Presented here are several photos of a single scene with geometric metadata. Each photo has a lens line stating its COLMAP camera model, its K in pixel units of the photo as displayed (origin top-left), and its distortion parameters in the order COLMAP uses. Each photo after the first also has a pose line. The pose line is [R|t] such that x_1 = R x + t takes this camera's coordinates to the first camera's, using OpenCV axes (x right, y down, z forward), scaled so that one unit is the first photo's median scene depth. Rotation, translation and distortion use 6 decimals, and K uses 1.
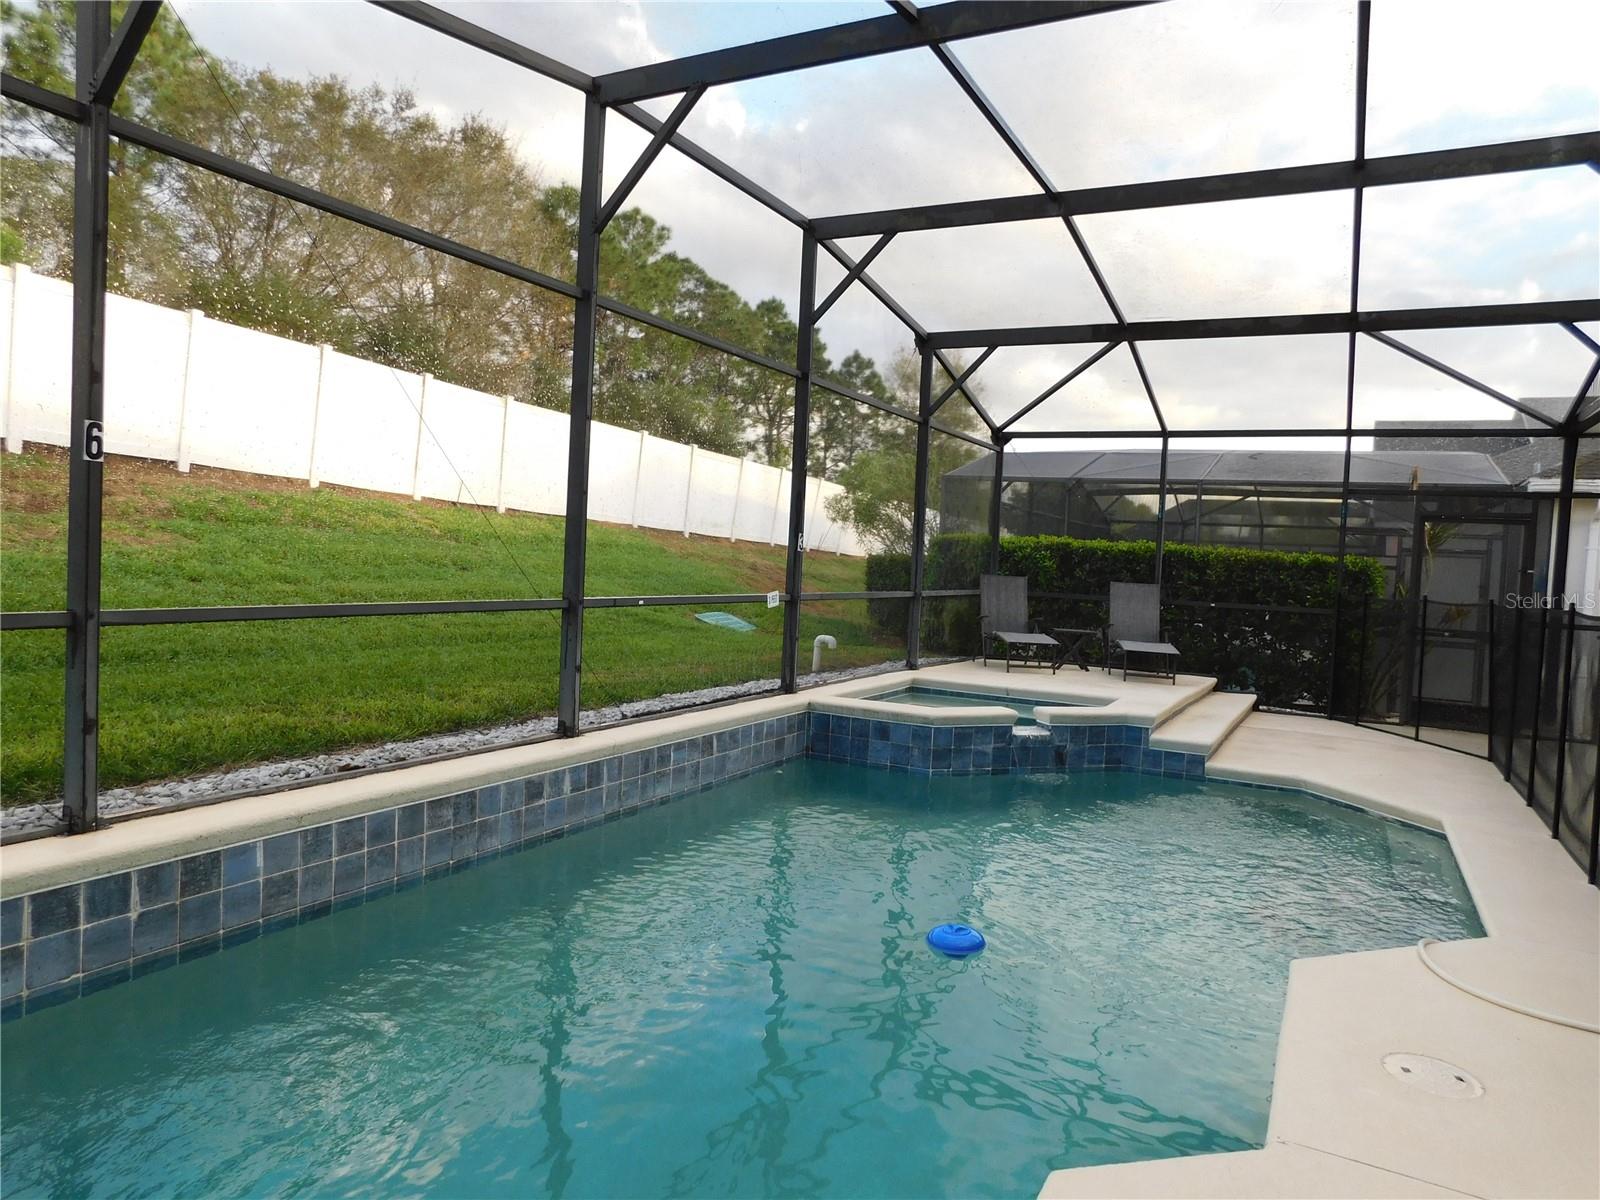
lens RADIAL K [[1065.4, 0, 800.0], [0, 1065.4, 600.0], [0, 0, 1]] dist [-0.052729, 0.043163]
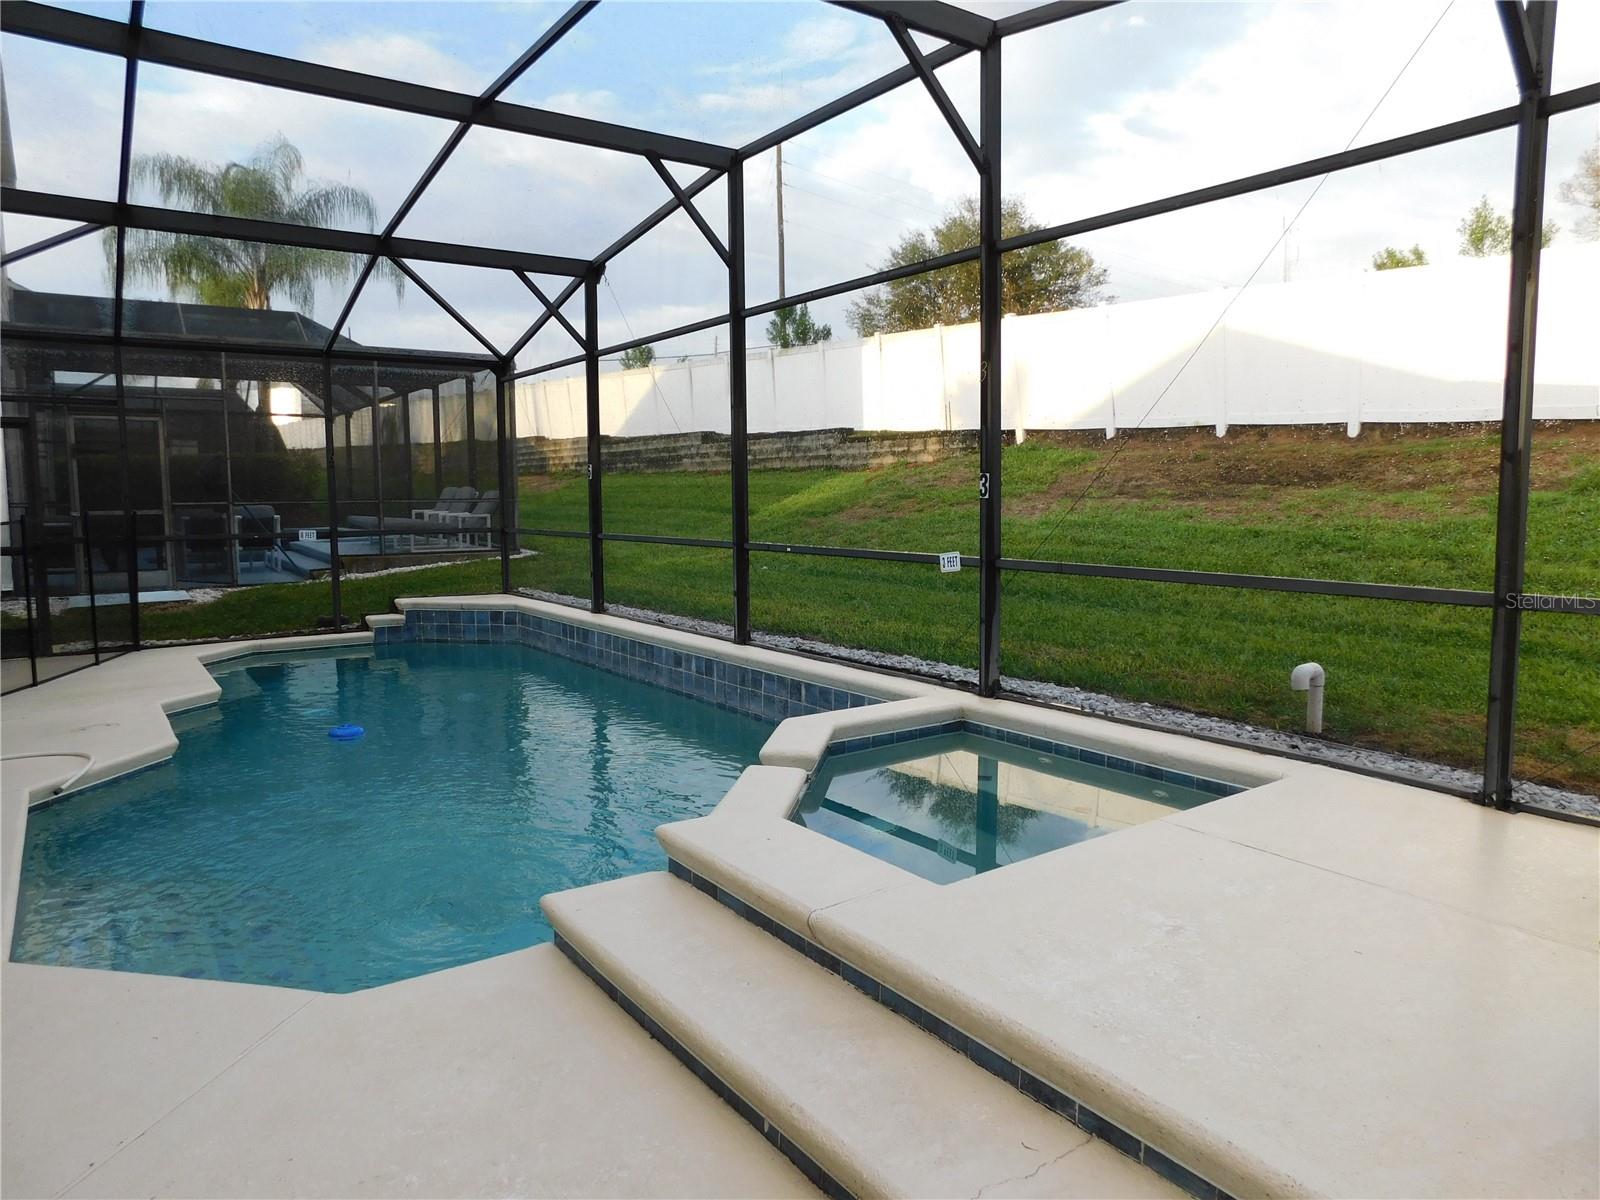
lens RADIAL K [[1065.4, 0, 800.0], [0, 1065.4, 600.0], [0, 0, 1]] dist [-0.052729, 0.043163]
pose [[-0.467051, 0.044086, -0.883131, 0.807597], [-0.054029, 0.995467, 0.078267, -0.031711], [0.882578, 0.084269, -0.462552, 1.443913]]
